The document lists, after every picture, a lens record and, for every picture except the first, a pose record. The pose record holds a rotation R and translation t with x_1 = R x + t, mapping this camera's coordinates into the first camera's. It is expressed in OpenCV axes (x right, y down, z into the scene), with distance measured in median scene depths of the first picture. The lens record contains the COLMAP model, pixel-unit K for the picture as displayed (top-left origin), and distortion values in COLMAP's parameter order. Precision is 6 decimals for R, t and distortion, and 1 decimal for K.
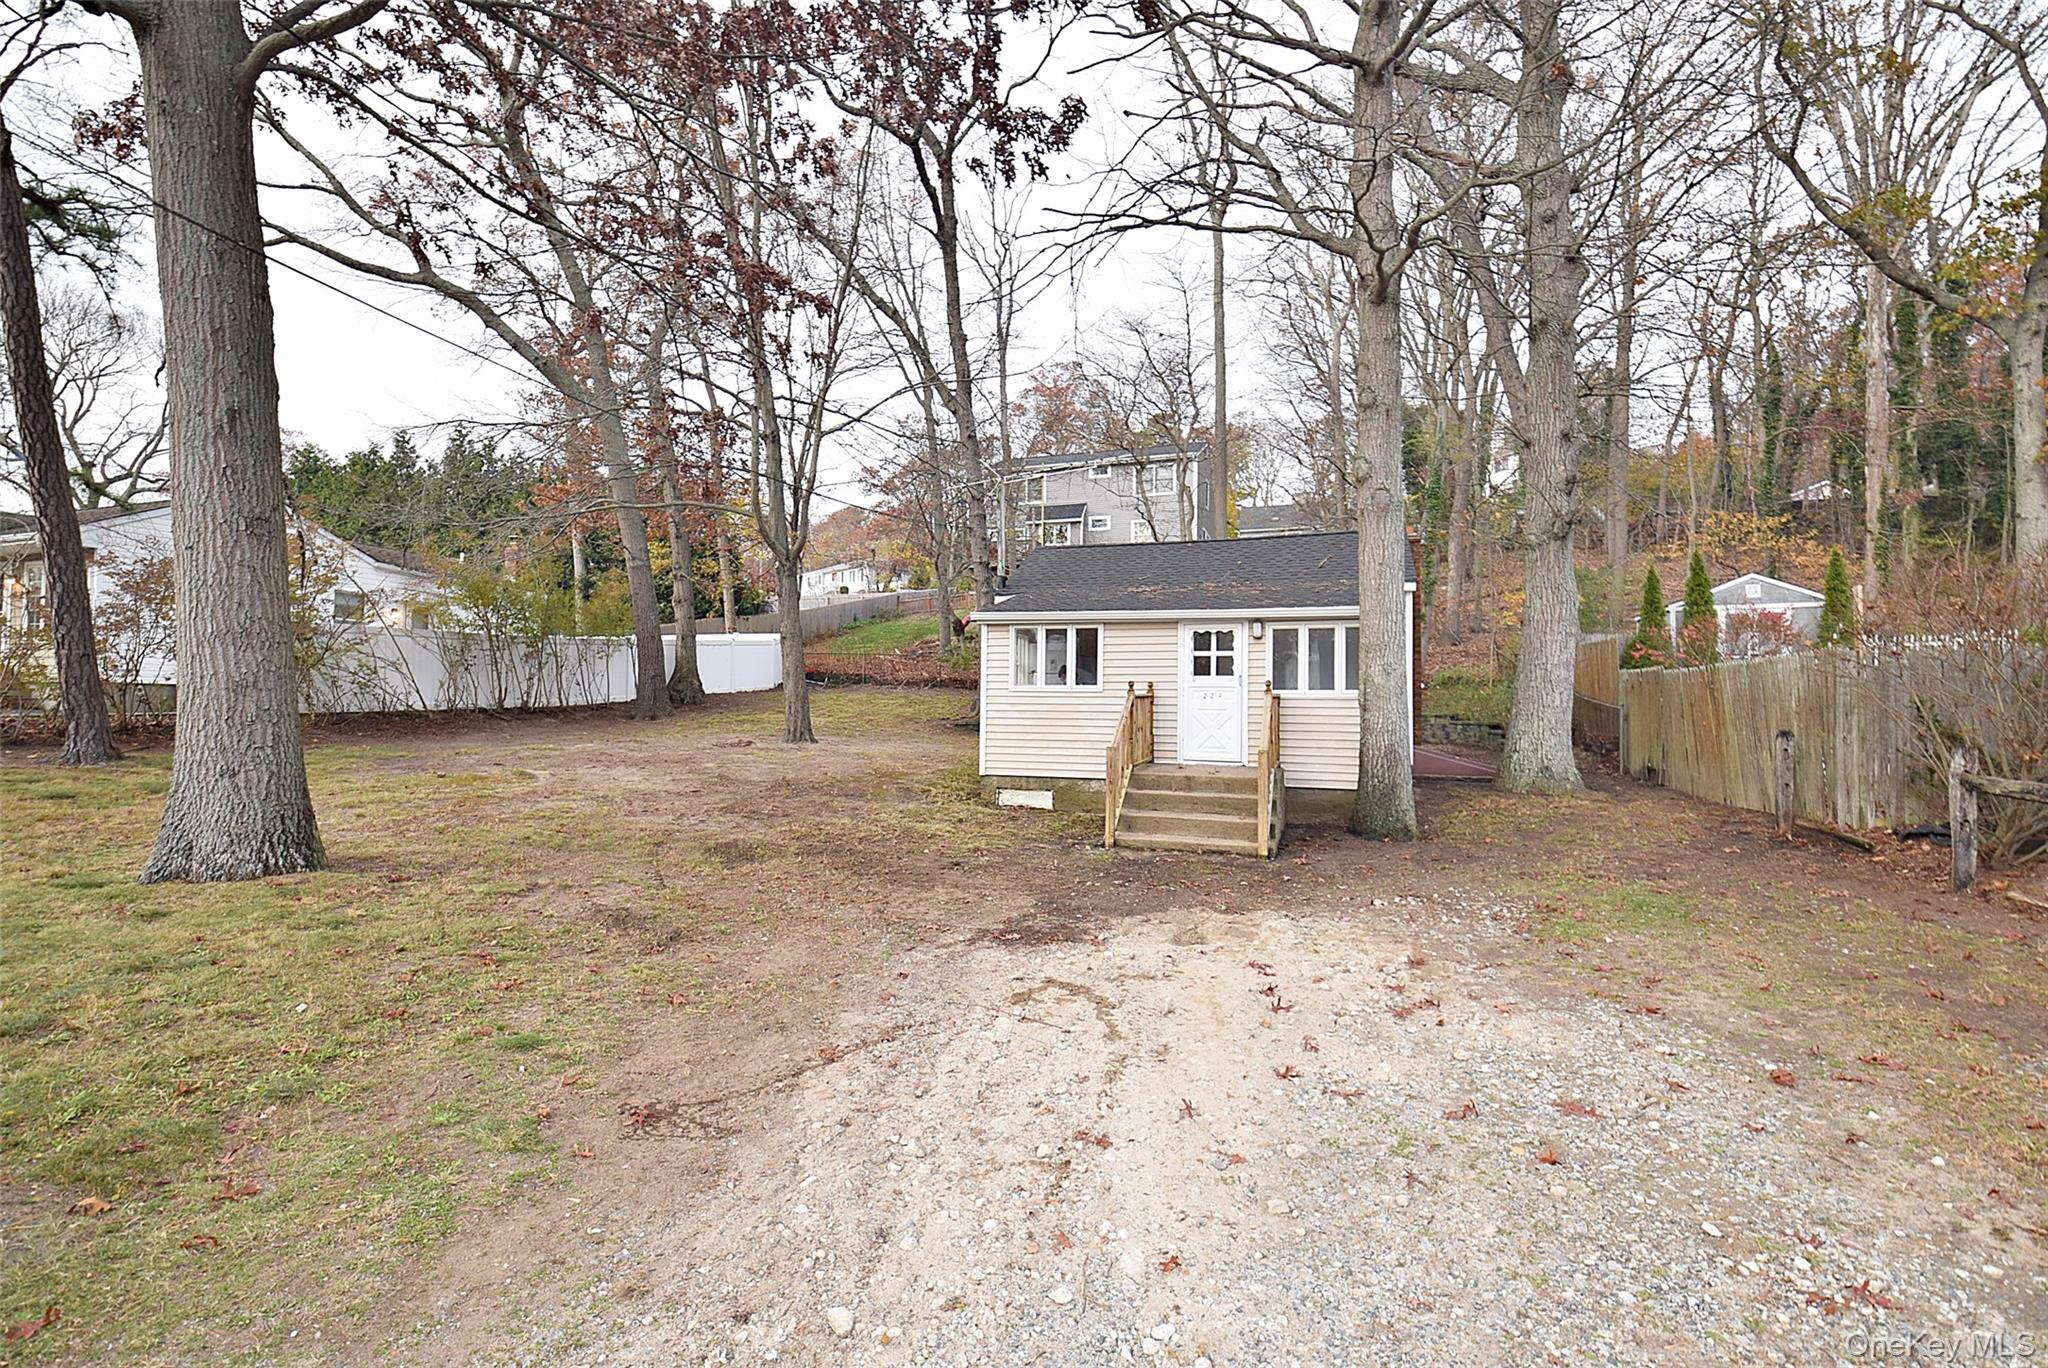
lens RADIAL K [[900.8, 0, 1024.7], [0, 900.8, 695.6], [0, 0, 1]] dist [0.010804, -0.023017]
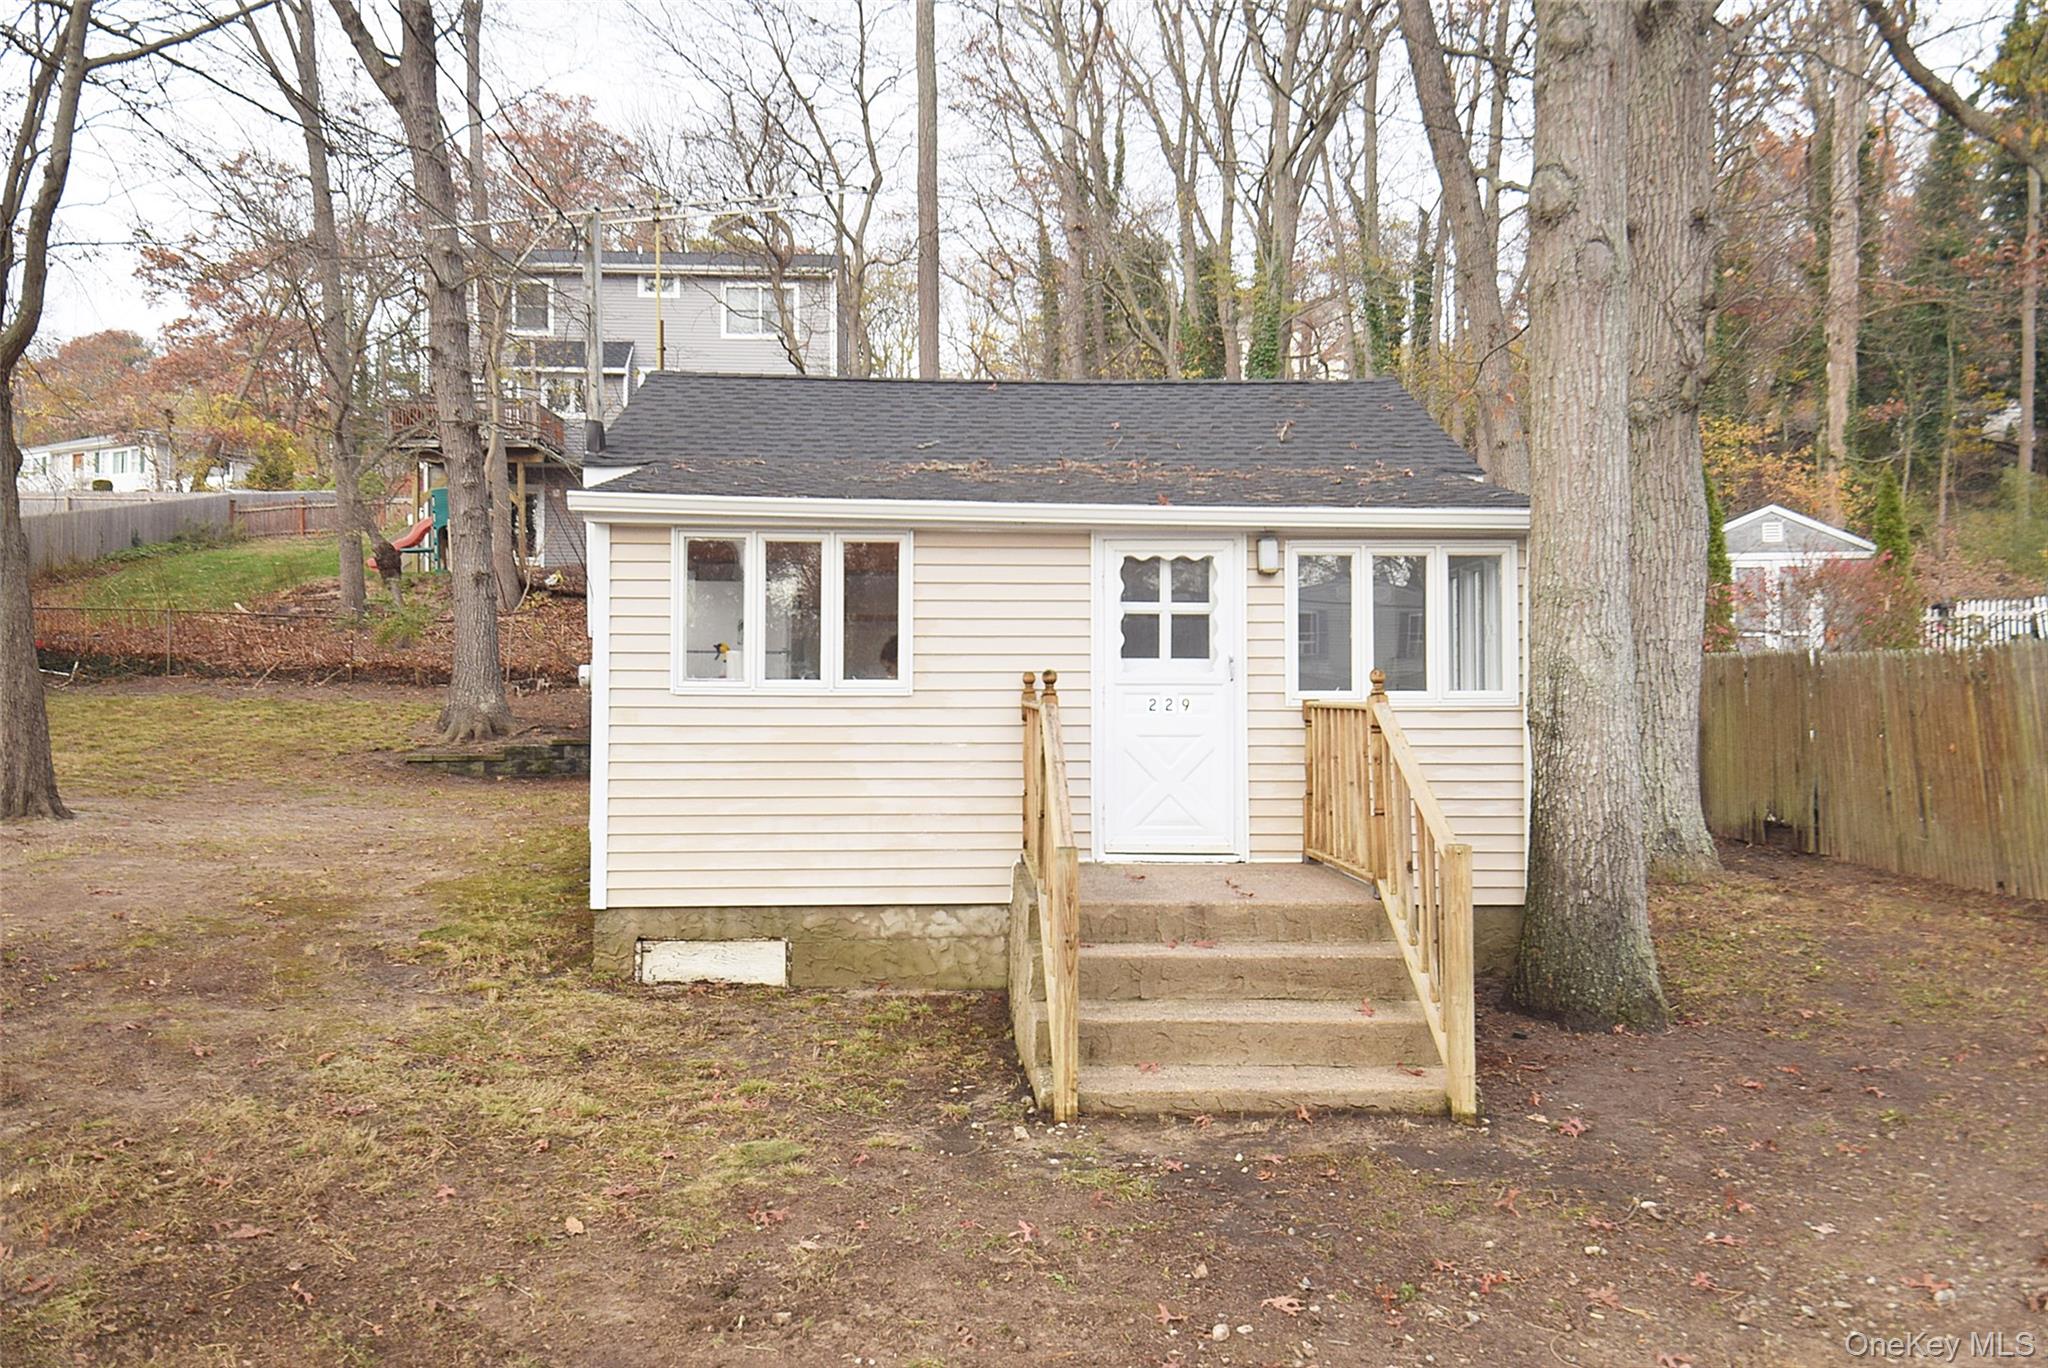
lens RADIAL K [[1457.0, 0, 1029.6], [0, 1457.0, 693.0], [0, 0, 1]] dist [0.046604, -0.055771]
pose [[0.932211, -0.003256, 0.361900, -0.067252], [0.003665, 0.999993, -0.000445, -0.003159], [-0.361896, 0.001741, 0.932217, 0.221763]]
